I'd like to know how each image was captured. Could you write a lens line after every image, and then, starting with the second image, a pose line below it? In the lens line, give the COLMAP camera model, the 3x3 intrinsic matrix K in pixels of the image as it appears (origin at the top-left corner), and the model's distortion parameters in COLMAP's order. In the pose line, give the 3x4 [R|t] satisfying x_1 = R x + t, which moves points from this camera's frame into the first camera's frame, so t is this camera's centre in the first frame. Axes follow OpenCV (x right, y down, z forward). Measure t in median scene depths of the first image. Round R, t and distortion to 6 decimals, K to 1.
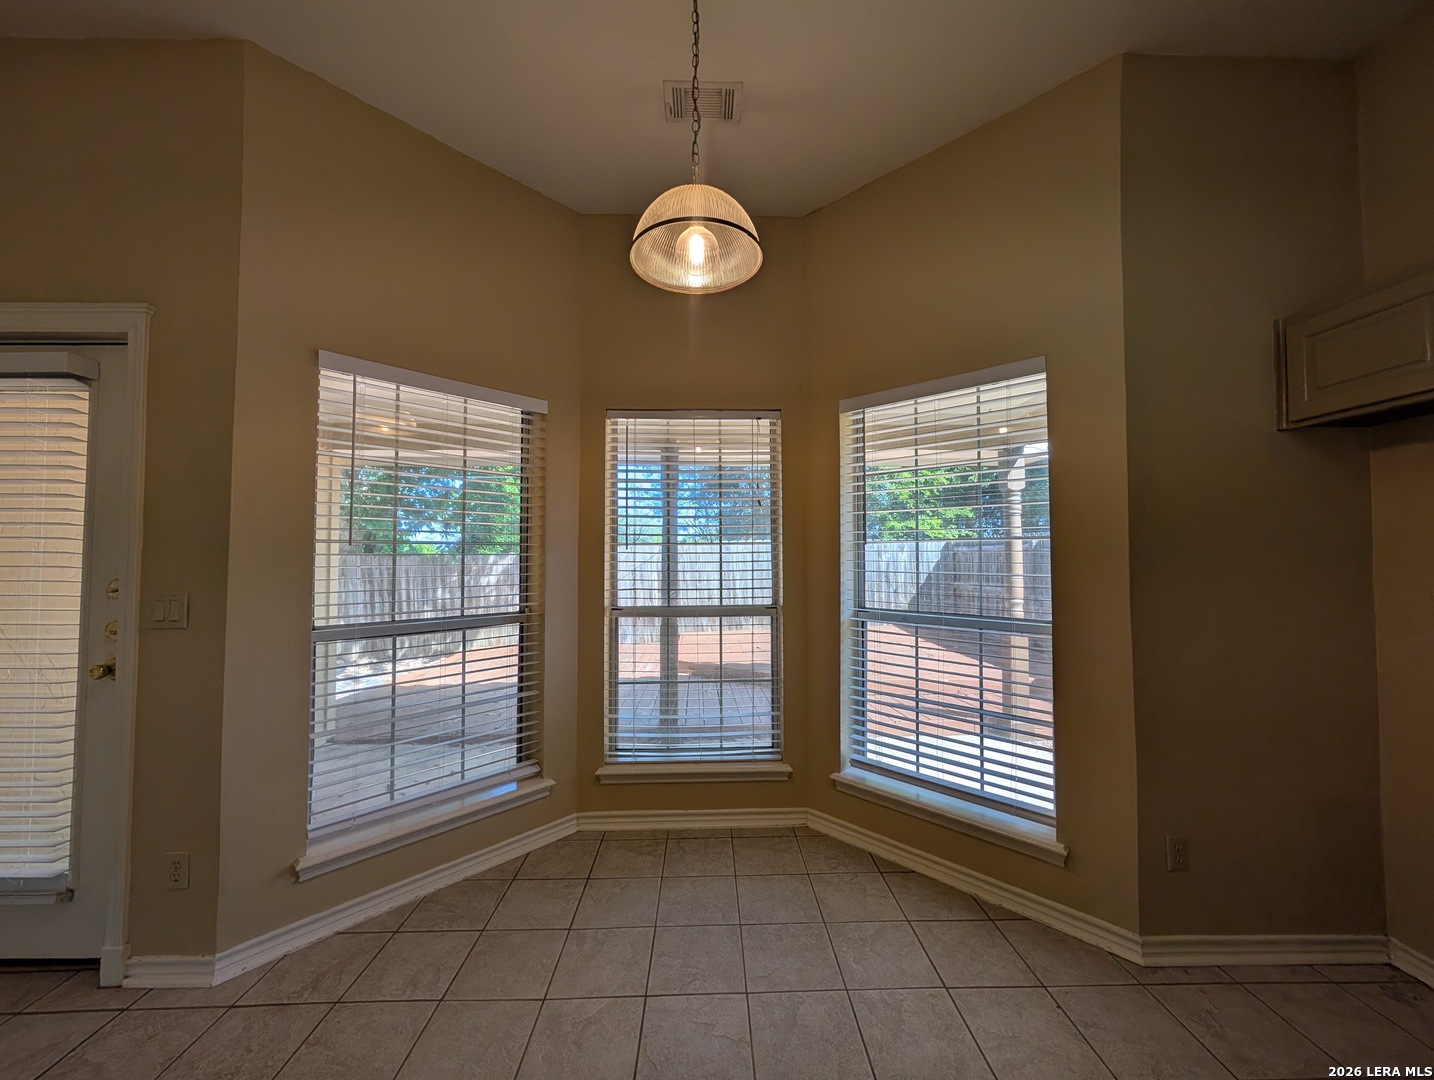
lens RADIAL K [[542.5, 0, 719.9], [0, 542.5, 541.2], [0, 0, 1]] dist [-0.000834, 0.000008]
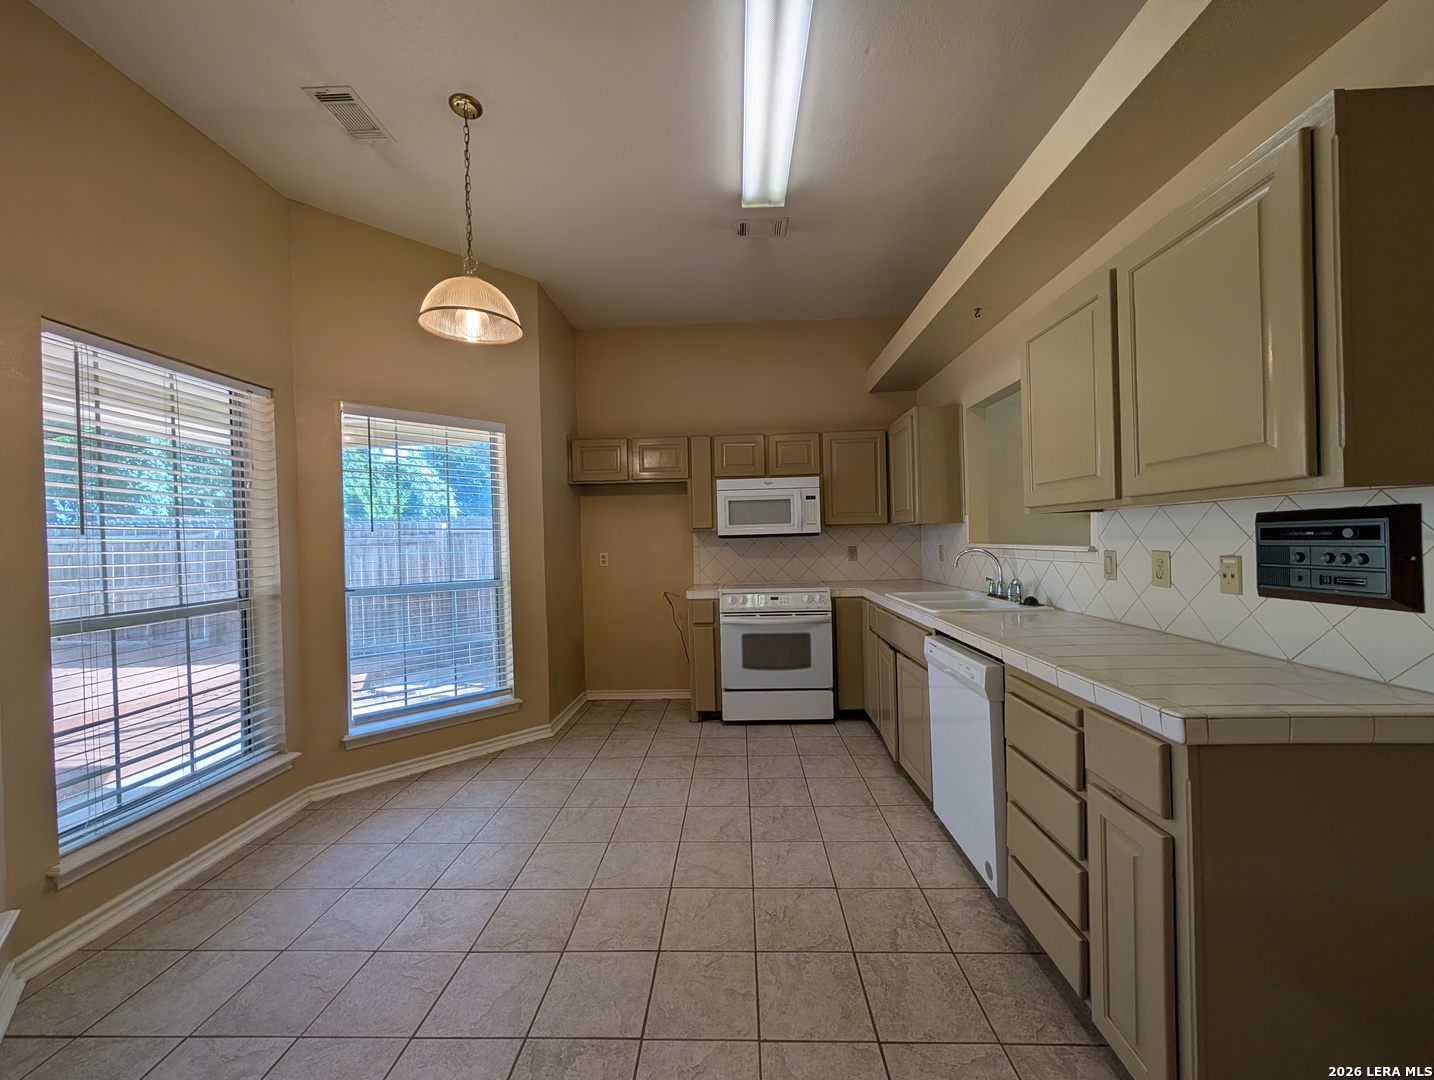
lens RADIAL K [[540.4, 0, 718.5], [0, 540.4, 541.5], [0, 0, 1]] dist [0.000310, 0.000080]
pose [[0.065545, -0.007828, 0.997819, -0.955385], [-0.002928, 0.999963, 0.008037, 0.020537], [-0.997845, -0.003448, 0.065520, 0.188215]]
